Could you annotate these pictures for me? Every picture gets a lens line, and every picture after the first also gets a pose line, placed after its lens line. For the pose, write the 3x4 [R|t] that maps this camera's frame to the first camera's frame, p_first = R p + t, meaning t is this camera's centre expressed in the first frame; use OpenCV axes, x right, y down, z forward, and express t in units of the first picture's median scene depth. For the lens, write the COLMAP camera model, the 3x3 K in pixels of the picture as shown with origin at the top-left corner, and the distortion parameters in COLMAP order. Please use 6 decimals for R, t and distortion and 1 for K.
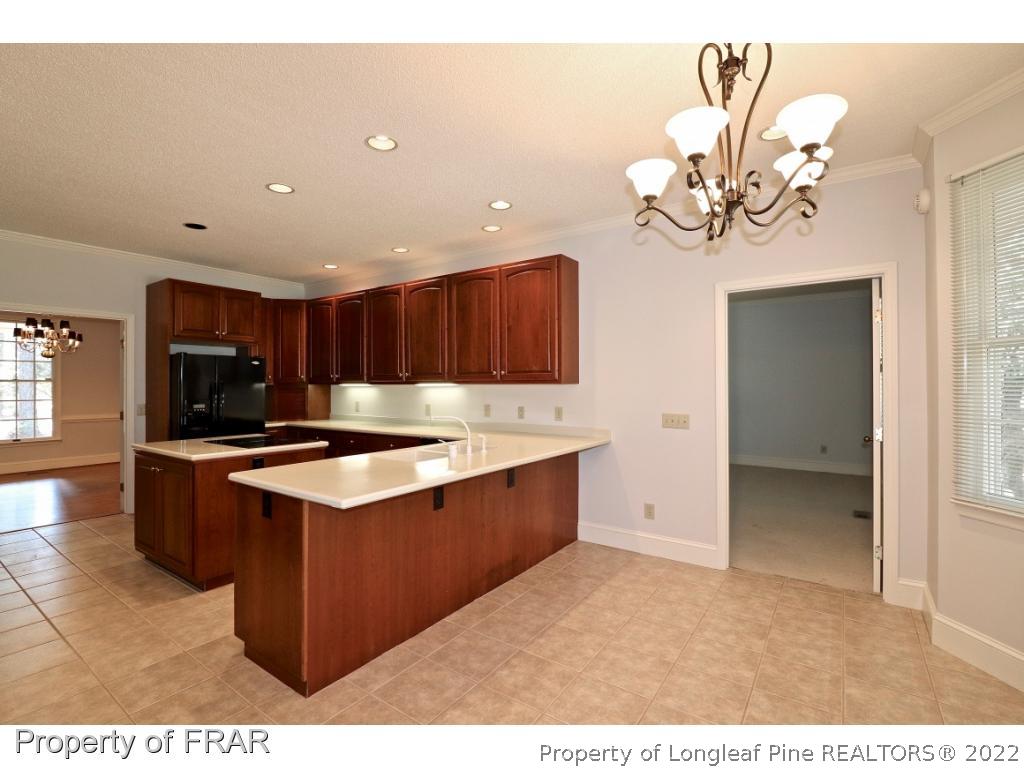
lens RADIAL K [[475.5, 0, 504.1], [0, 475.5, 382.5], [0, 0, 1]] dist [0.001680, -0.013274]
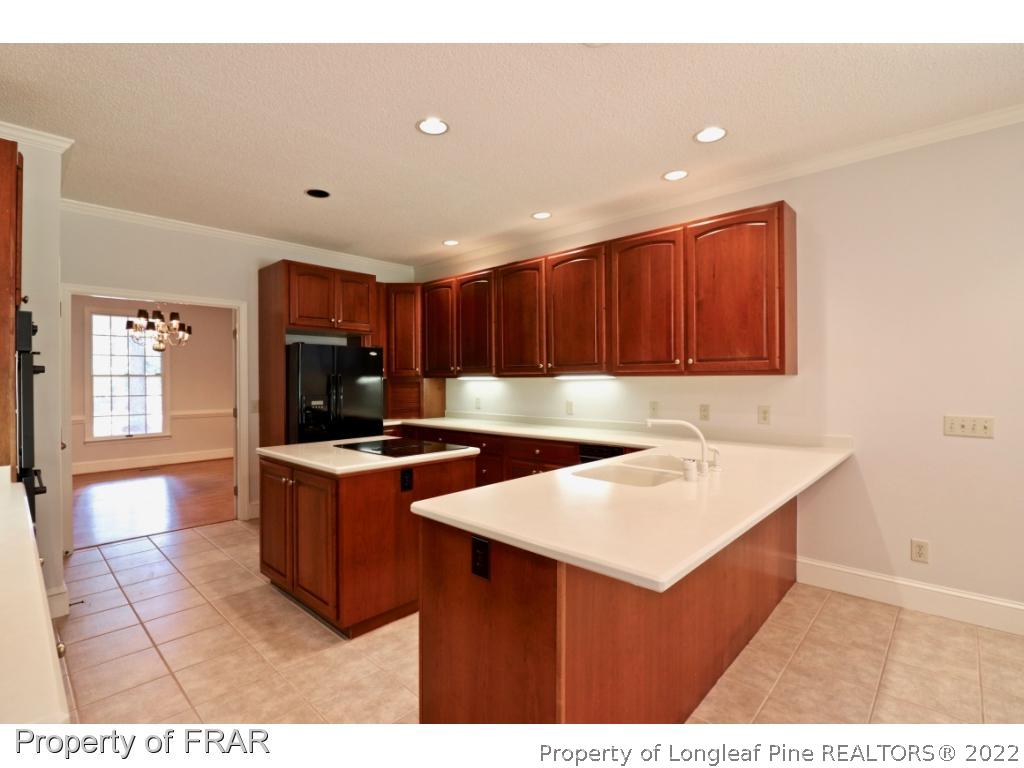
lens RADIAL K [[481.2, 0, 504.0], [0, 481.2, 380.3], [0, 0, 1]] dist [0.001128, -0.013522]
pose [[0.990584, -0.003221, -0.136865, -0.187093], [0.004304, 0.999962, 0.007620, 0.002866], [0.136835, -0.008138, 0.990560, 0.171160]]
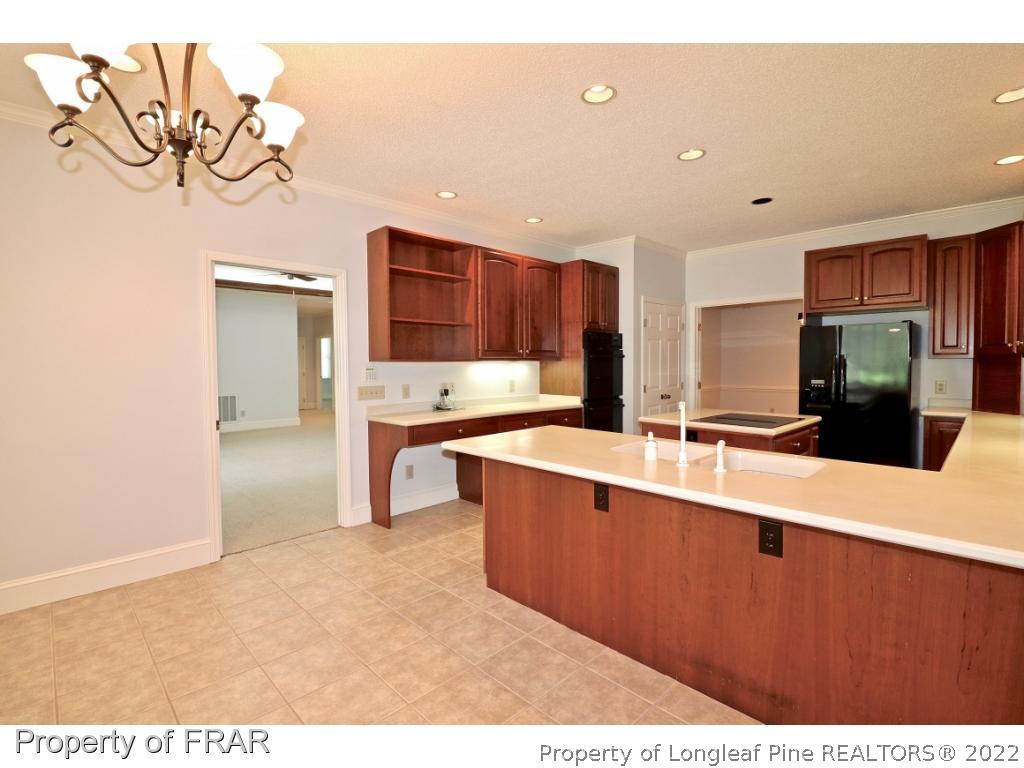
lens RADIAL K [[481.2, 0, 504.0], [0, 481.2, 380.3], [0, 0, 1]] dist [0.001128, -0.013522]
pose [[-0.183366, 0.038870, -0.982276, 0.430471], [0.011918, 0.999232, 0.037316, 0.004851], [0.982972, -0.004865, -0.183689, 0.605630]]
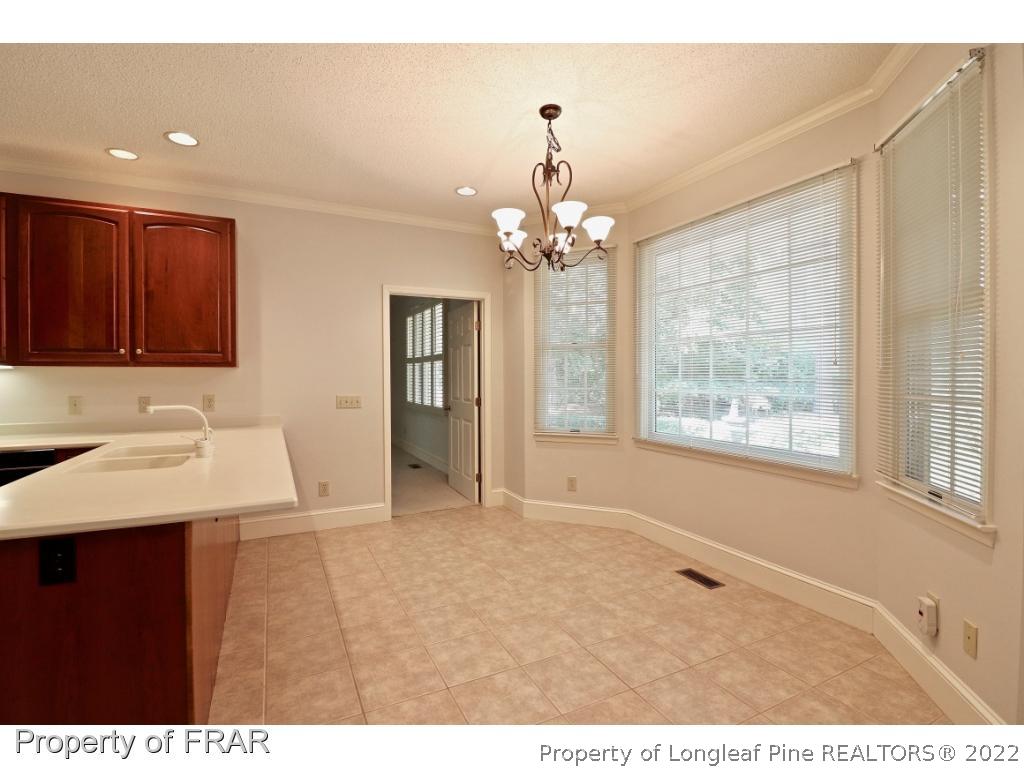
lens RADIAL K [[477.2, 0, 510.5], [0, 477.2, 380.5], [0, 0, 1]] dist [-0.001240, -0.013821]
pose [[0.465062, -0.009920, 0.885222, -0.375449], [-0.004053, 0.999903, 0.013335, 0.012291], [-0.885269, -0.009789, 0.464977, 0.120802]]
